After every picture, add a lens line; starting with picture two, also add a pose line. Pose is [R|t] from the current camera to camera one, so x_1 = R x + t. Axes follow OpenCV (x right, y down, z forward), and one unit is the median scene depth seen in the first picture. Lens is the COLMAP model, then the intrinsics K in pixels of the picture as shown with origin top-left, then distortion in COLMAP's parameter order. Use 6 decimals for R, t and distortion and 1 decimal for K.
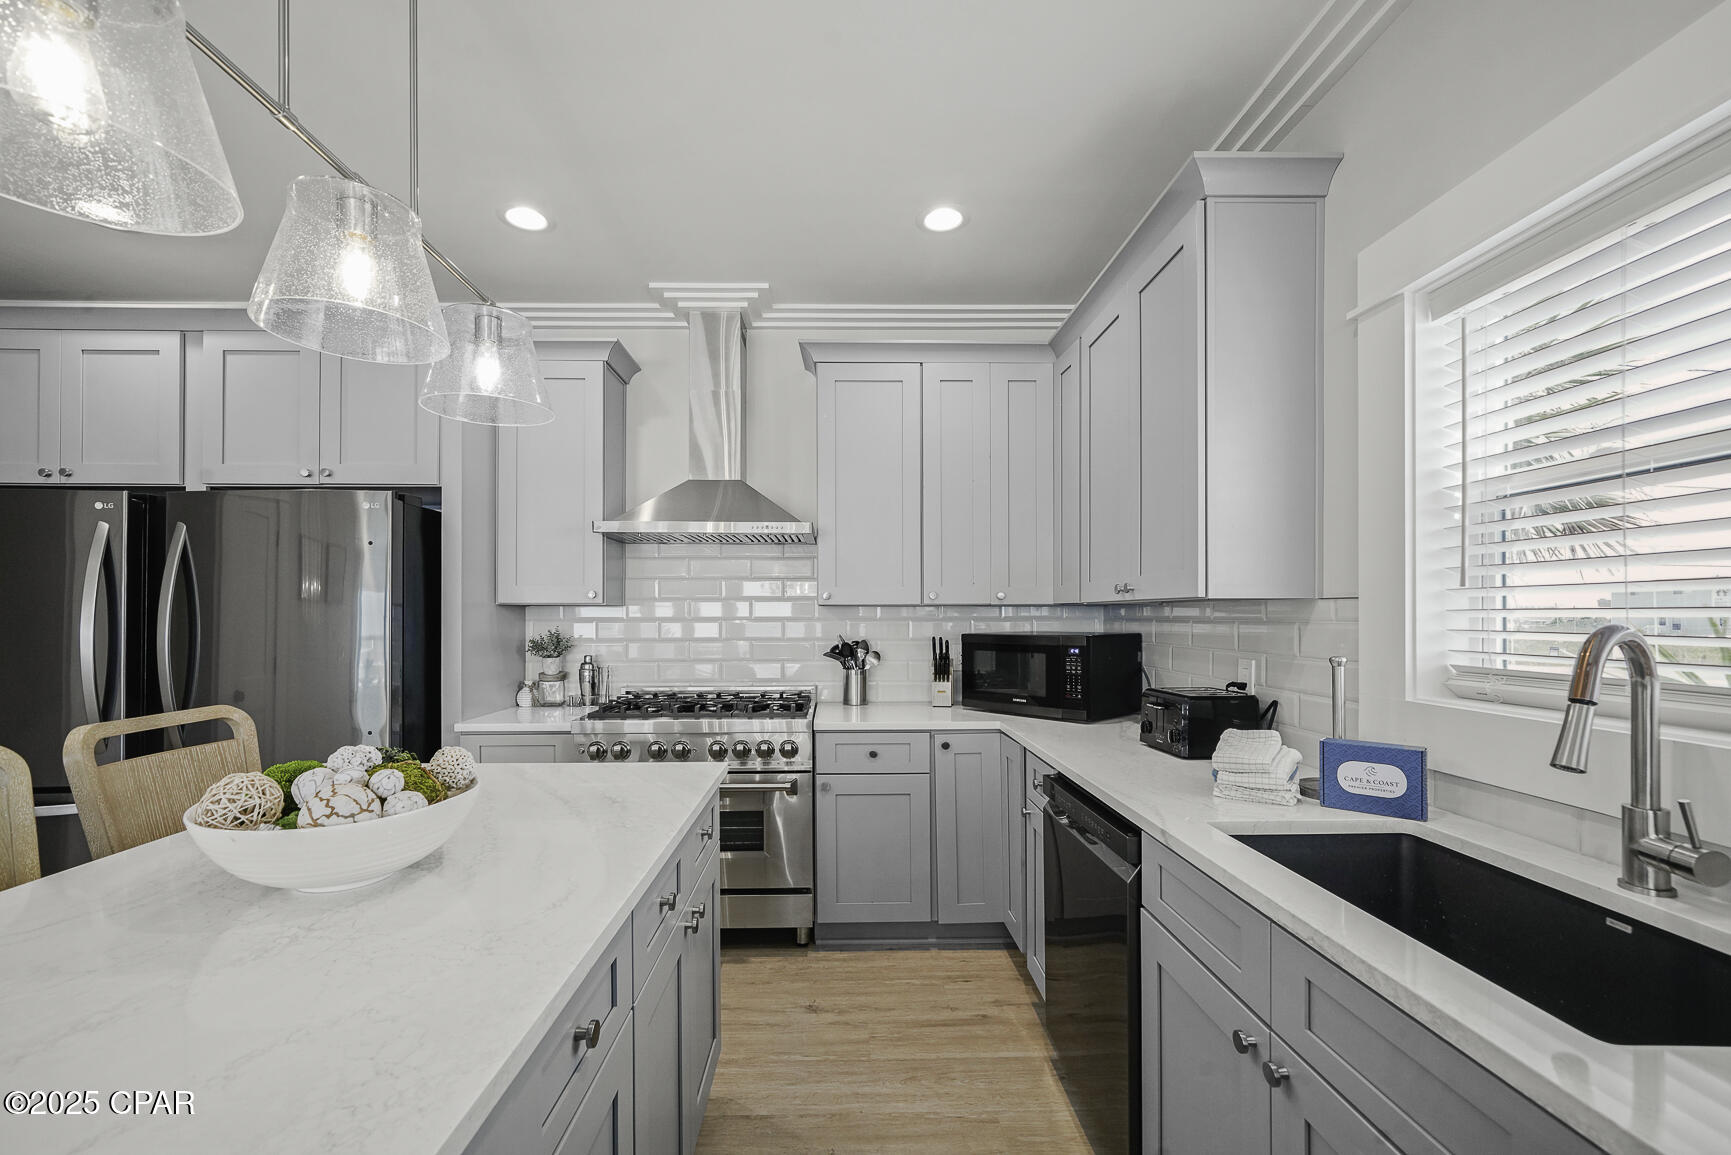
lens RADIAL K [[712.2, 0, 836.8], [0, 712.2, 610.7], [0, 0, 1]] dist [-0.000844, 0.000029]
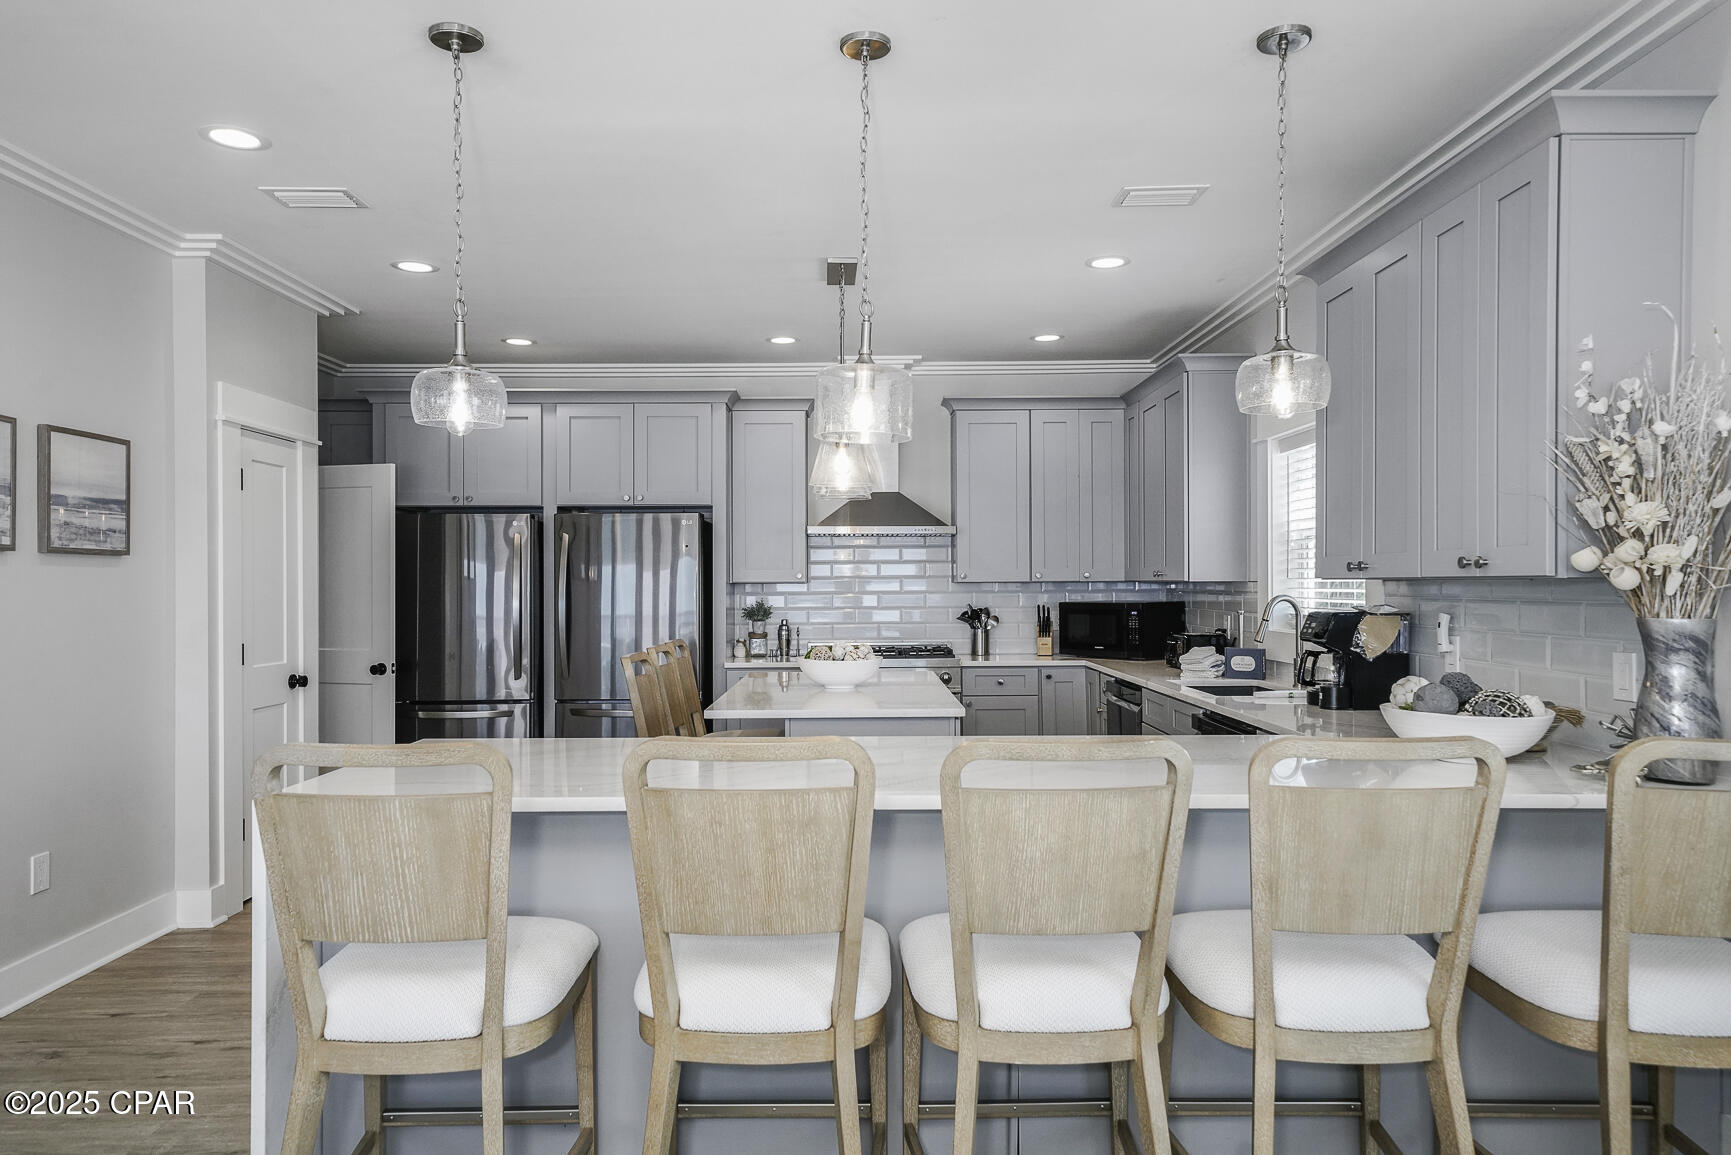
lens RADIAL K [[1120.3, 0, 865.5], [0, 1120.3, 577.5], [0, 0, 1]] dist [0.039623, -0.001054]
pose [[0.999973, -0.004818, 0.005488, -0.212627], [0.004799, 0.999982, 0.003579, -0.025389], [-0.005505, -0.003552, 0.999979, -1.177905]]
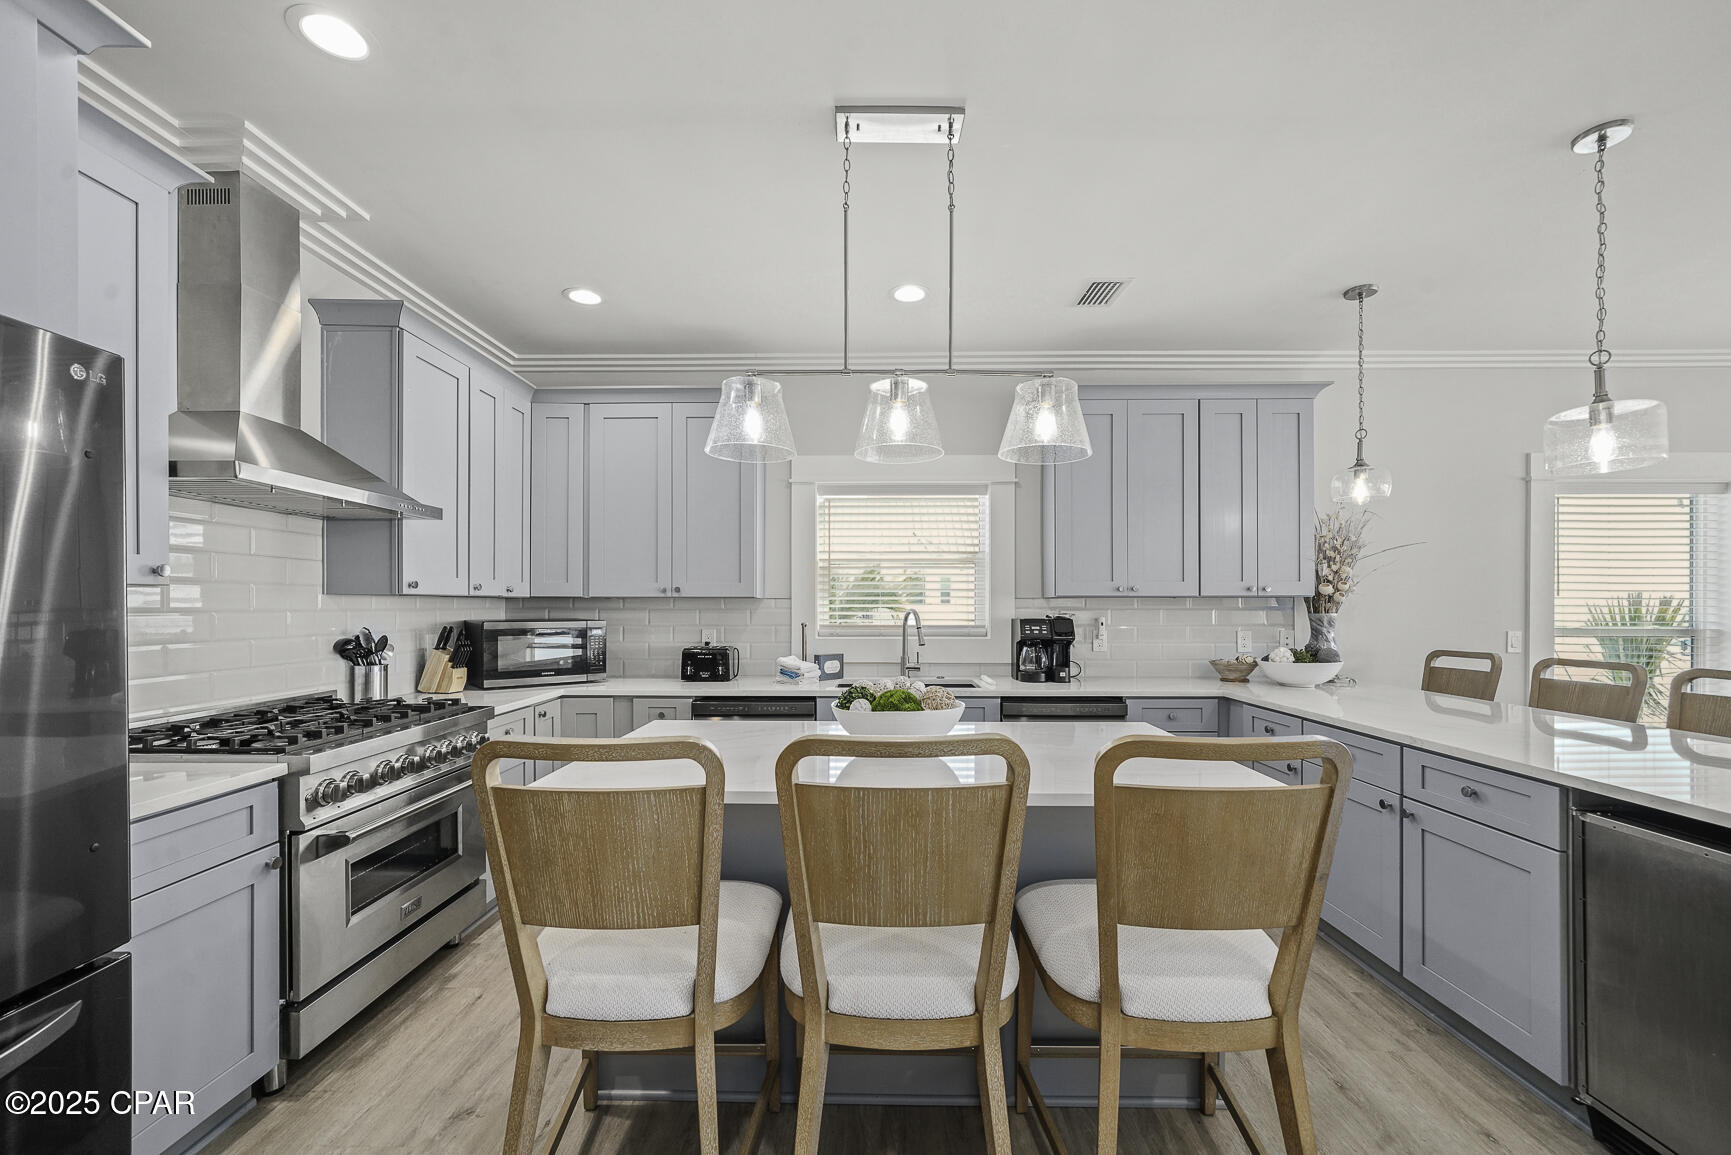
lens RADIAL K [[688.1, 0, 863.9], [0, 688.1, 595.2], [0, 0, 1]] dist [-0.000173, 0.000203]
pose [[0.037123, 0.016307, 0.999178, -0.855966], [-0.008706, 0.999834, -0.015994, 0.002173], [-0.999273, -0.008105, 0.037259, 0.360674]]
